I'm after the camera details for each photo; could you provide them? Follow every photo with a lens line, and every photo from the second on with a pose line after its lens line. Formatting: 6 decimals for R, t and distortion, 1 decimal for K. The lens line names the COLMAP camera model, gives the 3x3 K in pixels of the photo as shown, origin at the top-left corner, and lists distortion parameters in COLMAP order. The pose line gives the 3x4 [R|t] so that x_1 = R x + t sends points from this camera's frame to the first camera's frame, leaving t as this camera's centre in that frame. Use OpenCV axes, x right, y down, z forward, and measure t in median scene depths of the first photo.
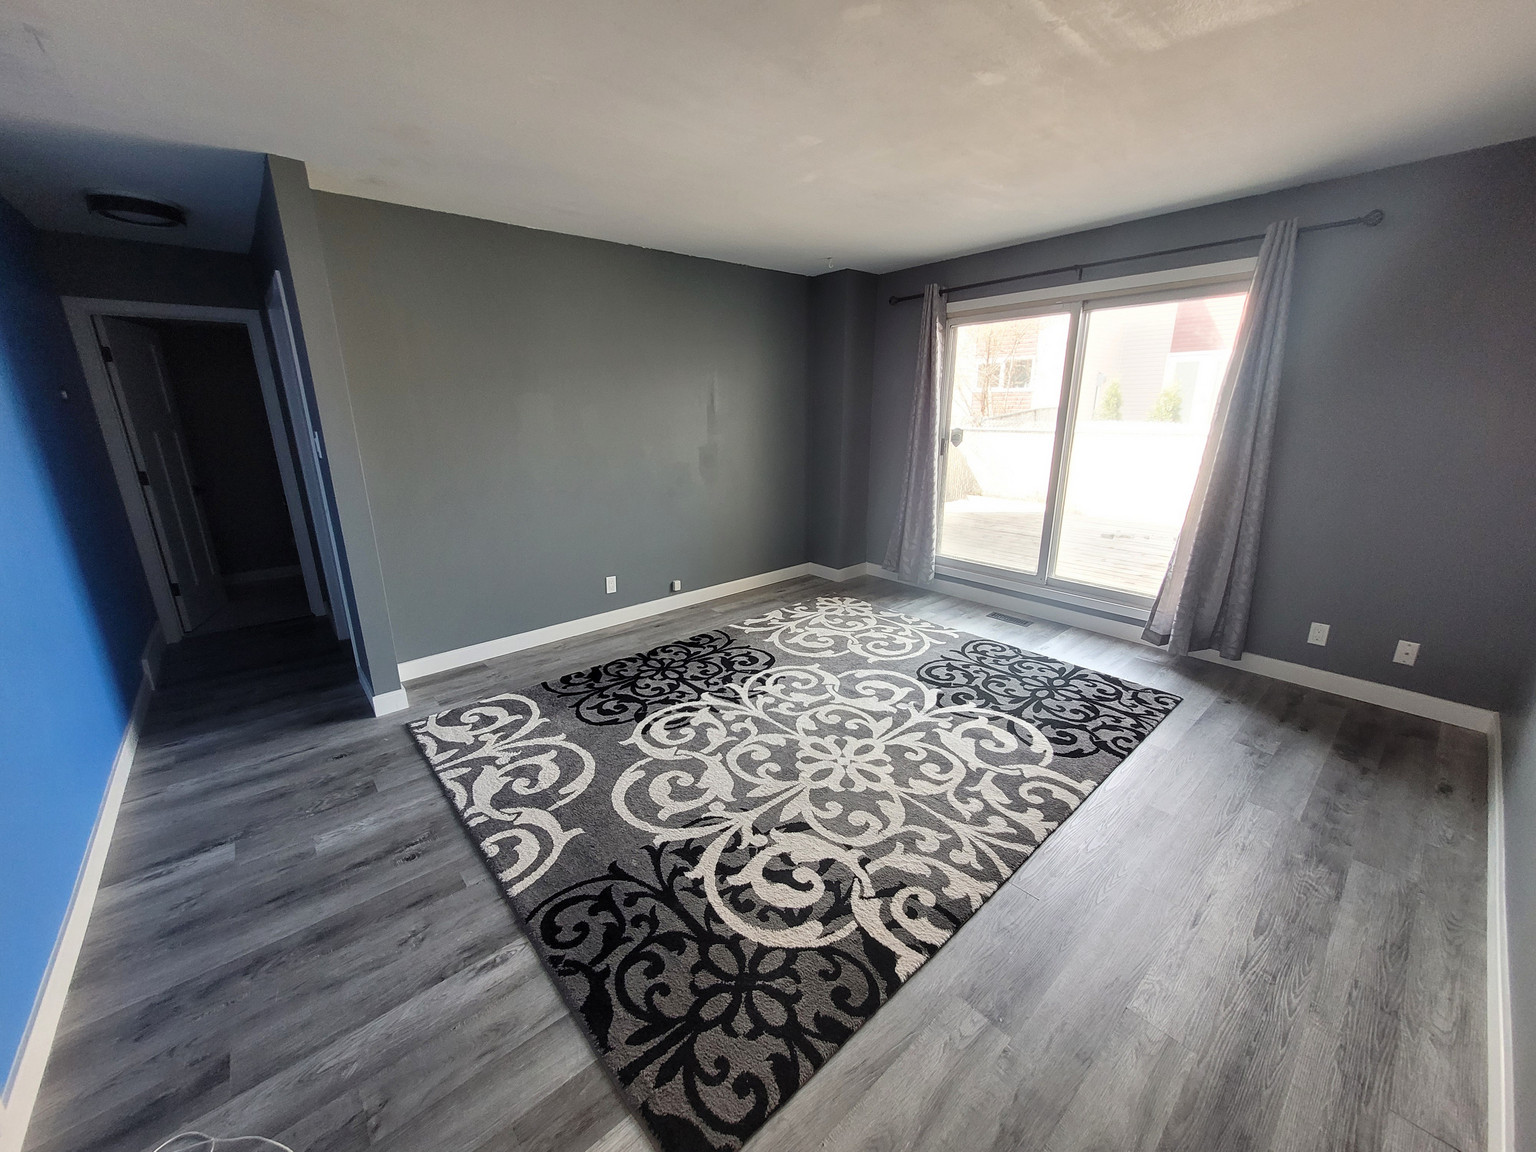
lens RADIAL K [[600.5, 0, 770.1], [0, 600.5, 571.7], [0, 0, 1]] dist [0.006312, -0.001072]
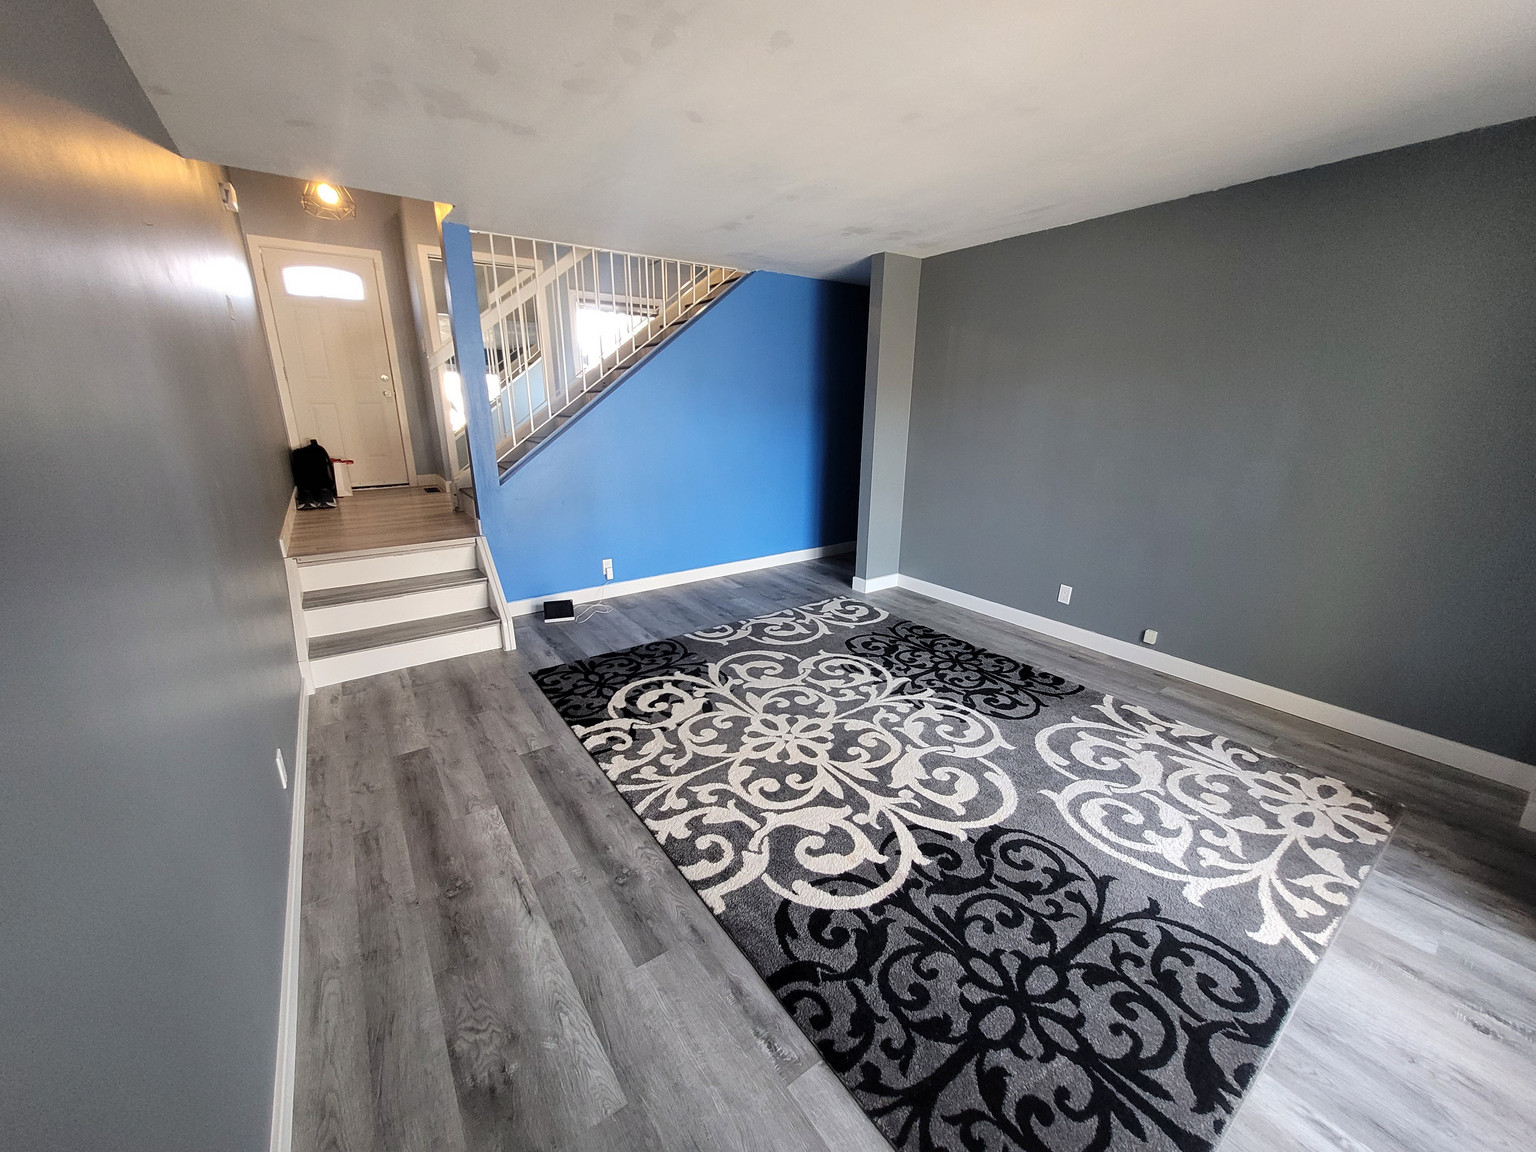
lens RADIAL K [[600.5, 0, 769.6], [0, 600.5, 577.2], [0, 0, 1]] dist [0.006312, -0.001072]
pose [[-0.096438, 0.292795, -0.951300, 0.953849], [-0.270196, 0.912164, 0.308141, -0.242388], [0.957963, 0.286754, -0.008855, 0.797264]]
